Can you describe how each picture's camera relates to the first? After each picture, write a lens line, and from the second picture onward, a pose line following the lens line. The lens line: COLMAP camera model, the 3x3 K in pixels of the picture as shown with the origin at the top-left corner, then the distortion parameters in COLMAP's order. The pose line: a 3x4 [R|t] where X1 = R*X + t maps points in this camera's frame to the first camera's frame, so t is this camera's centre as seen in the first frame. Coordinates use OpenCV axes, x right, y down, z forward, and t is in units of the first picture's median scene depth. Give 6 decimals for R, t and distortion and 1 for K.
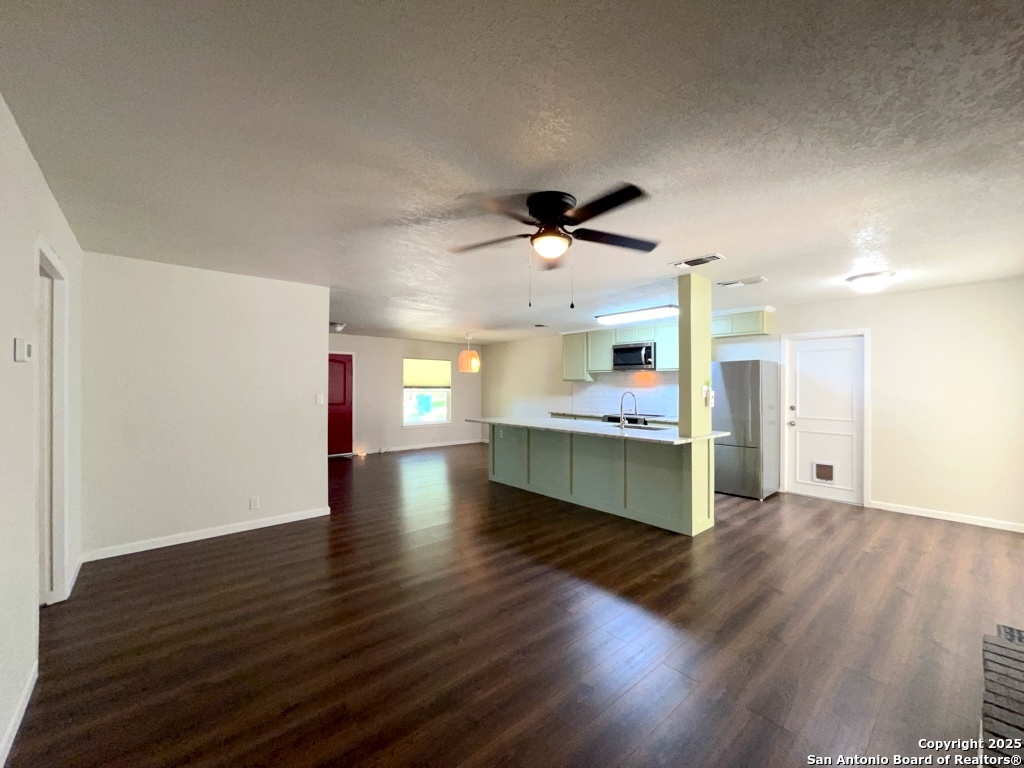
lens RADIAL K [[414.7, 0, 515.2], [0, 414.7, 385.7], [0, 0, 1]] dist [-0.002503, -0.000314]
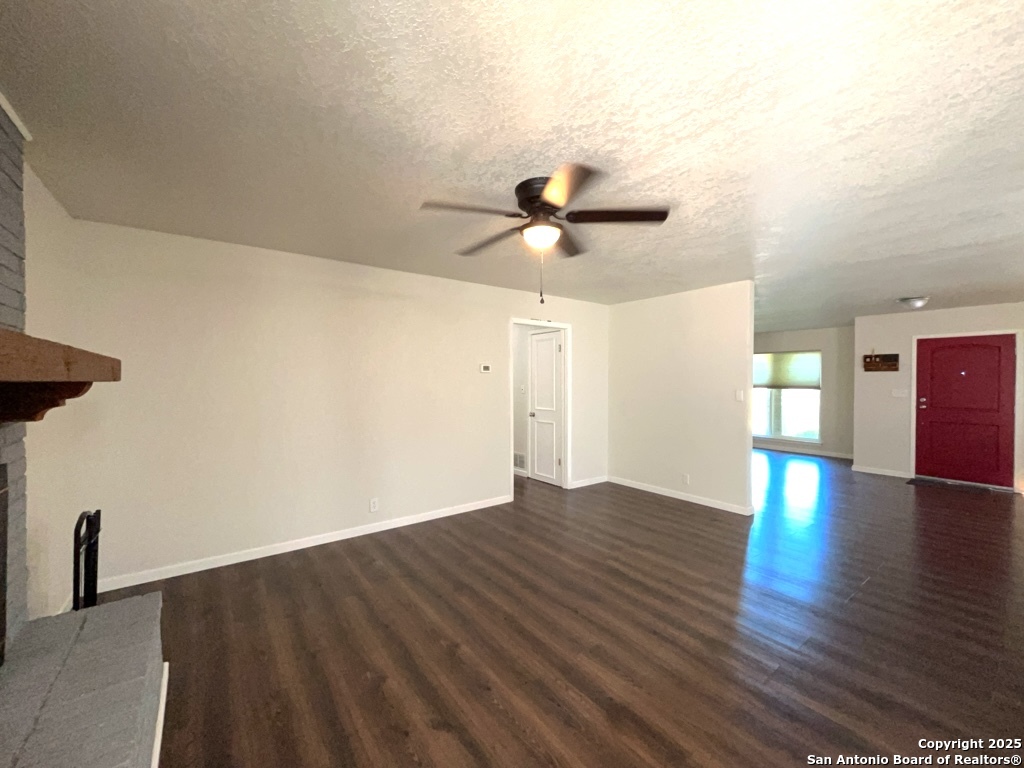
lens RADIAL K [[414.7, 0, 514.7], [0, 414.7, 382.6], [0, 0, 1]] dist [-0.002503, -0.000314]
pose [[-0.076467, 0.005441, -0.997057, 0.302242], [-0.001858, 0.999983, 0.005600, -0.001873], [0.997070, 0.002281, -0.076456, 0.293102]]
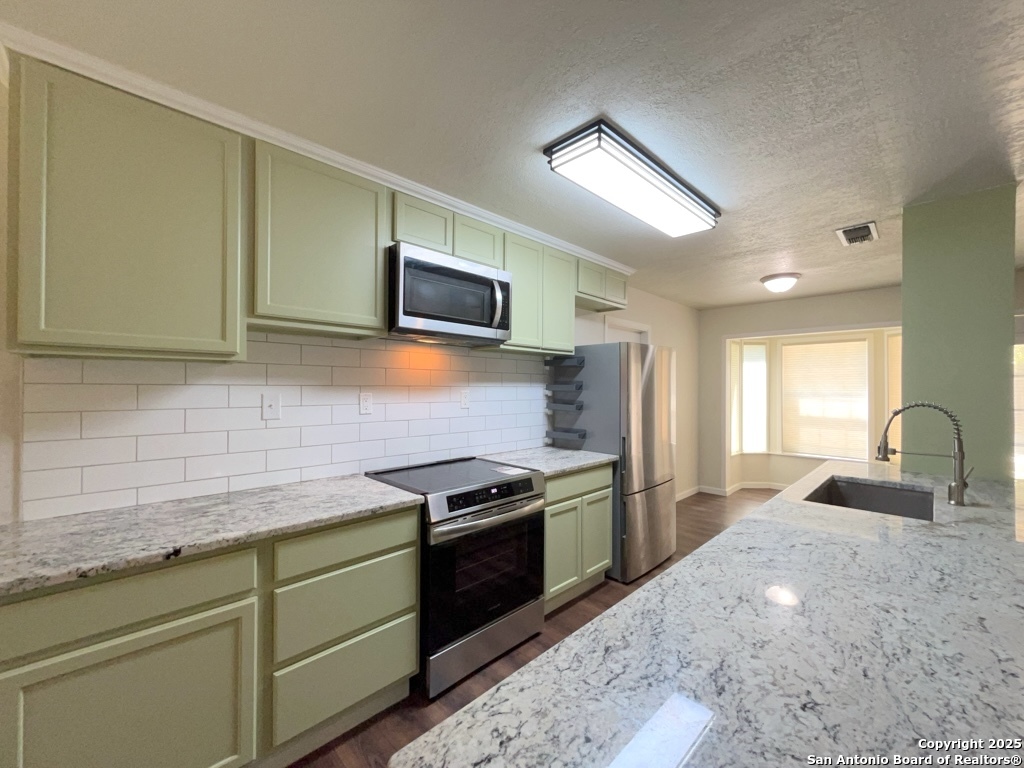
lens RADIAL K [[414.7, 0, 515.6], [0, 414.7, 385.5], [0, 0, 1]] dist [-0.002503, -0.000314]
pose [[-0.058140, 0.003318, 0.998303, -0.044459], [-0.003427, 0.999988, -0.003523, -0.000094], [-0.998303, -0.003627, -0.058128, 0.806281]]
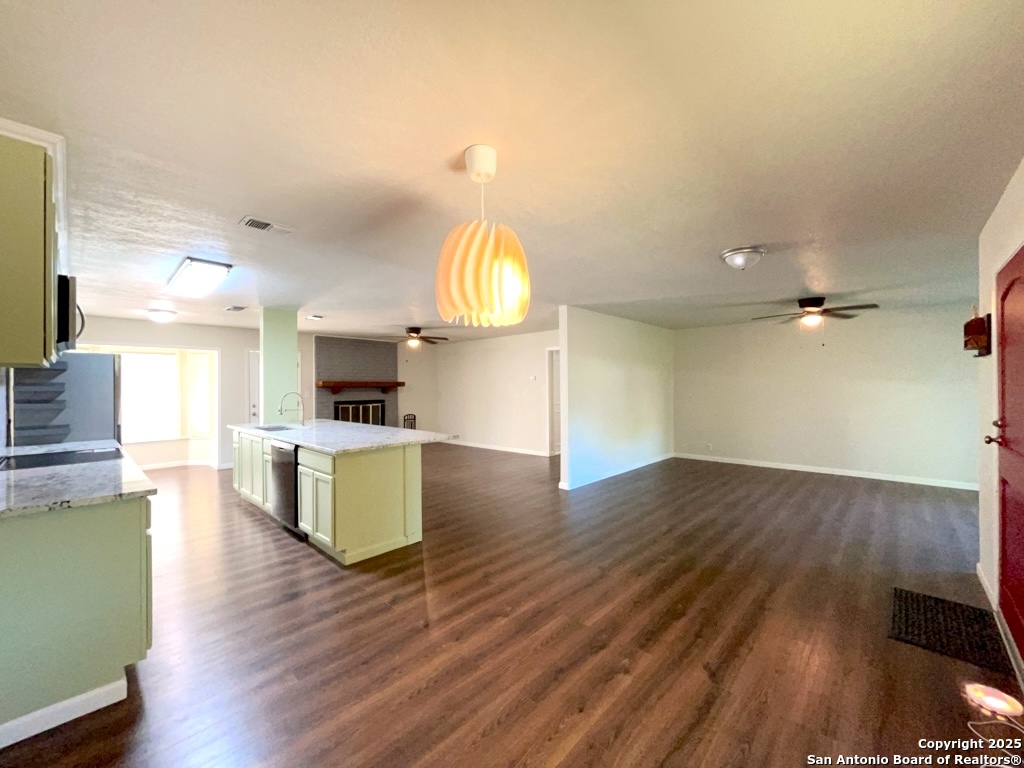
lens RADIAL K [[414.7, 0, 514.8], [0, 414.7, 383.3], [0, 0, 1]] dist [-0.002503, -0.000314]
pose [[-0.995279, 0.004915, -0.096928, -0.108216], [0.005567, 0.999964, -0.006460, -0.000536], [0.096893, -0.006969, -0.995270, 1.220288]]
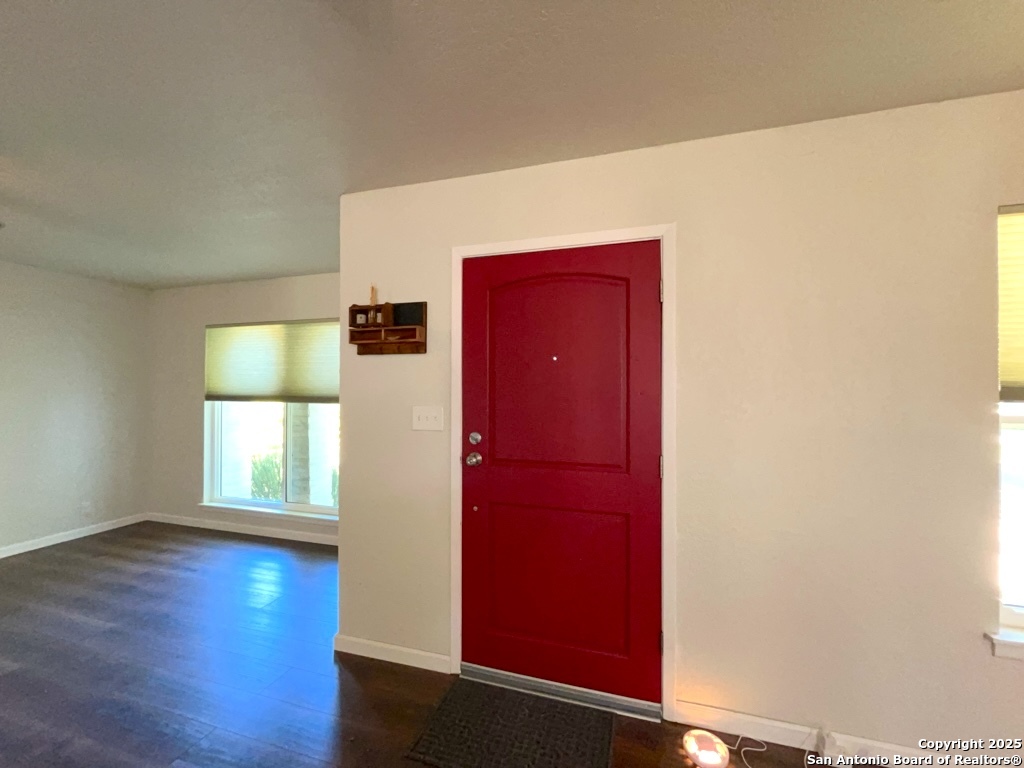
lens RADIAL K [[414.7, 0, 515.3], [0, 414.7, 383.8], [0, 0, 1]] dist [-0.002503, -0.000314]
pose [[0.523049, -0.008117, -0.852264, -0.258434], [0.001535, 0.999962, -0.008581, 0.001331], [0.852301, 0.003180, 0.523041, 0.847463]]
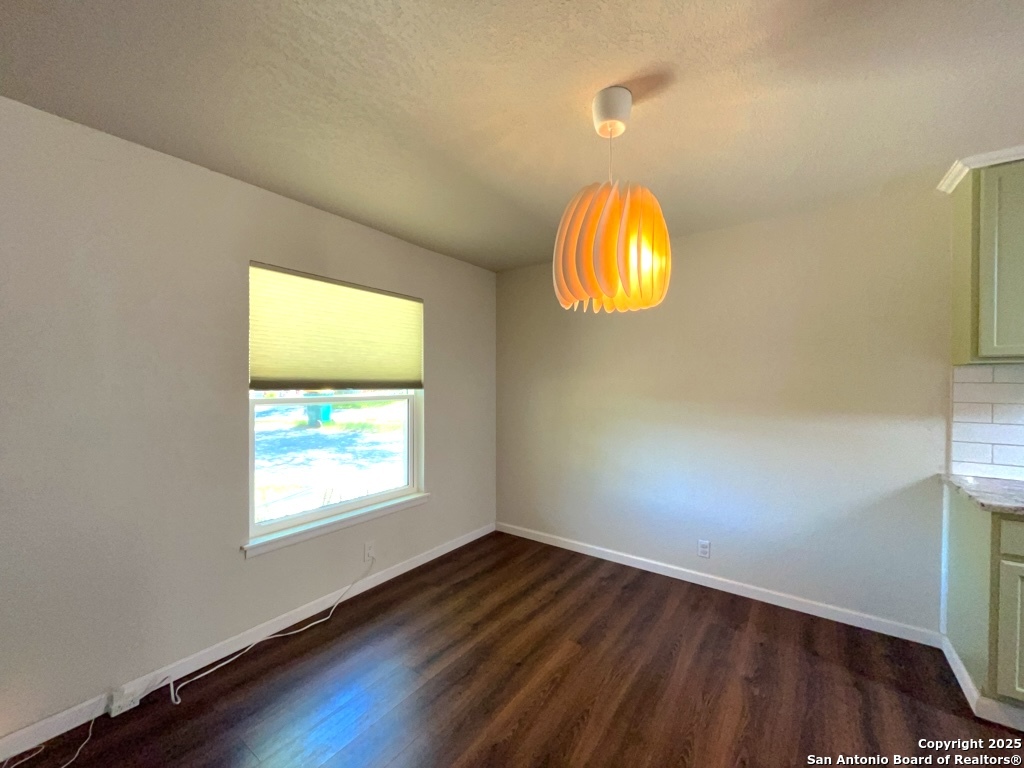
lens RADIAL K [[414.7, 0, 515.3], [0, 414.7, 384.3], [0, 0, 1]] dist [-0.002503, -0.000314]
pose [[0.971043, 0.005877, 0.238831, -0.197709], [-0.008656, 0.999907, 0.010586, -0.000330], [-0.238746, -0.012347, 0.971004, 0.815348]]
